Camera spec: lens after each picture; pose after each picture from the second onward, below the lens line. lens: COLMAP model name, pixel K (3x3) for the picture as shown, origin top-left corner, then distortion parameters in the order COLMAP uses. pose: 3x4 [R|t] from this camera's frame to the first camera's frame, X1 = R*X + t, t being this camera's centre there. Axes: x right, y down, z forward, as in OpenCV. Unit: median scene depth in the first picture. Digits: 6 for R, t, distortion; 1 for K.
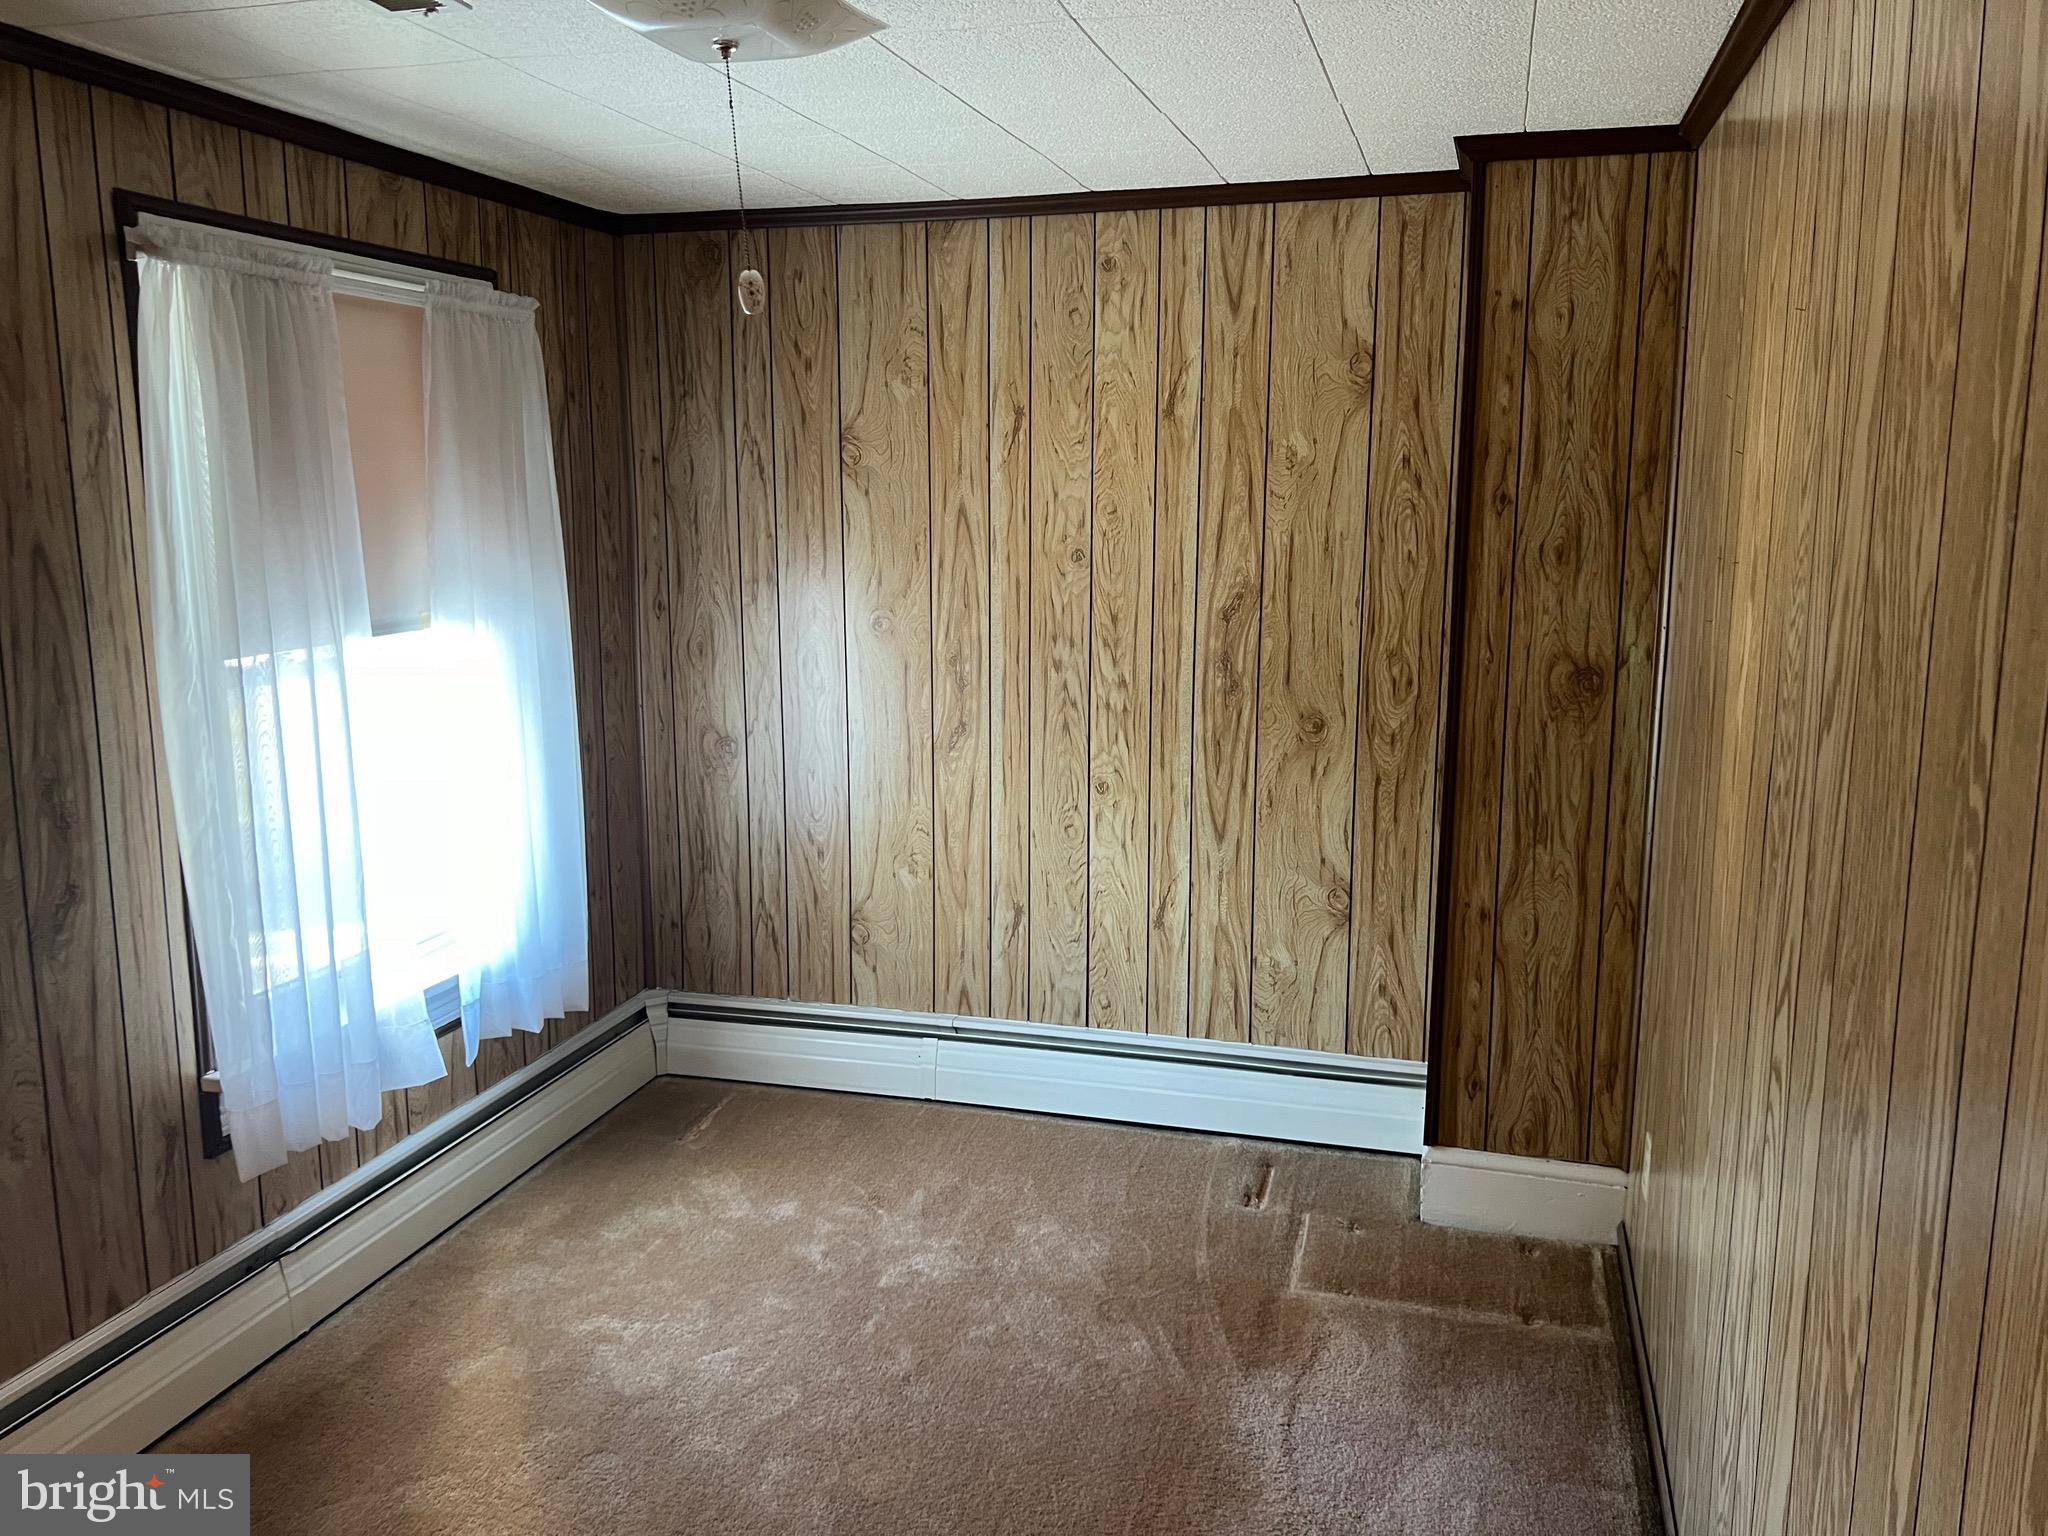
lens RADIAL K [[1534.5, 0, 997.1], [0, 1534.5, 757.5], [0, 0, 1]] dist [0.062762, -0.076317]
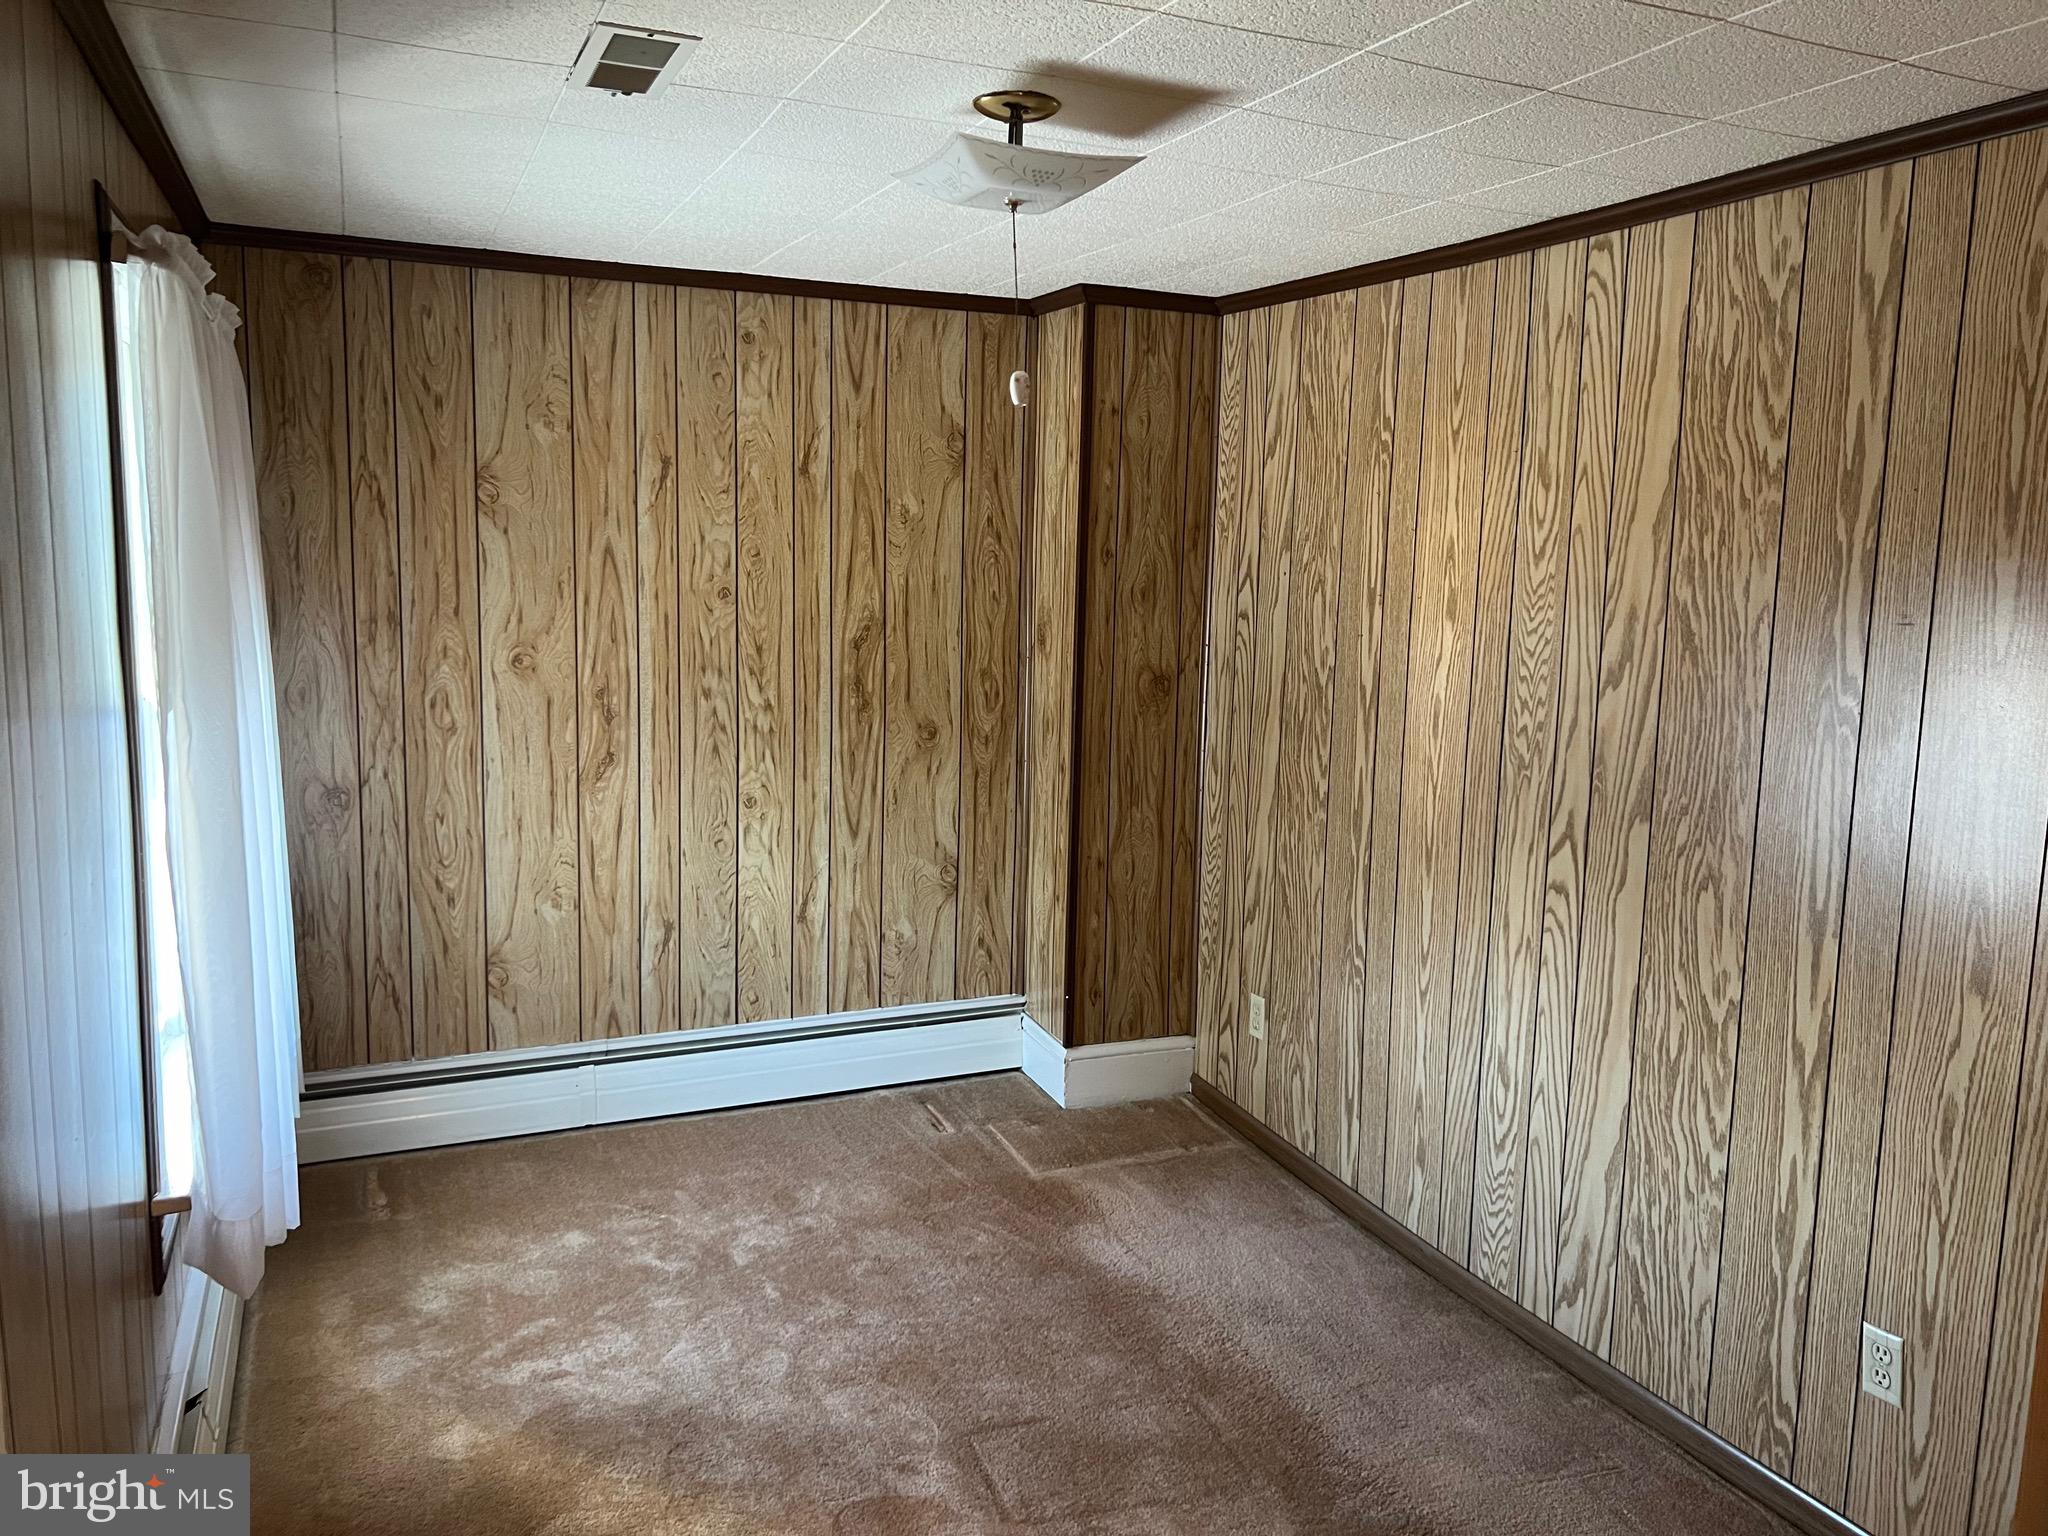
lens RADIAL K [[1534.5, 0, 1039.3], [0, 1534.5, 751.7], [0, 0, 1]] dist [0.062762, -0.076317]
pose [[0.771264, -0.068196, 0.632851, -0.484110], [0.085717, 0.996315, 0.002899, -0.002202], [-0.630717, 0.052010, 0.774268, 0.005437]]
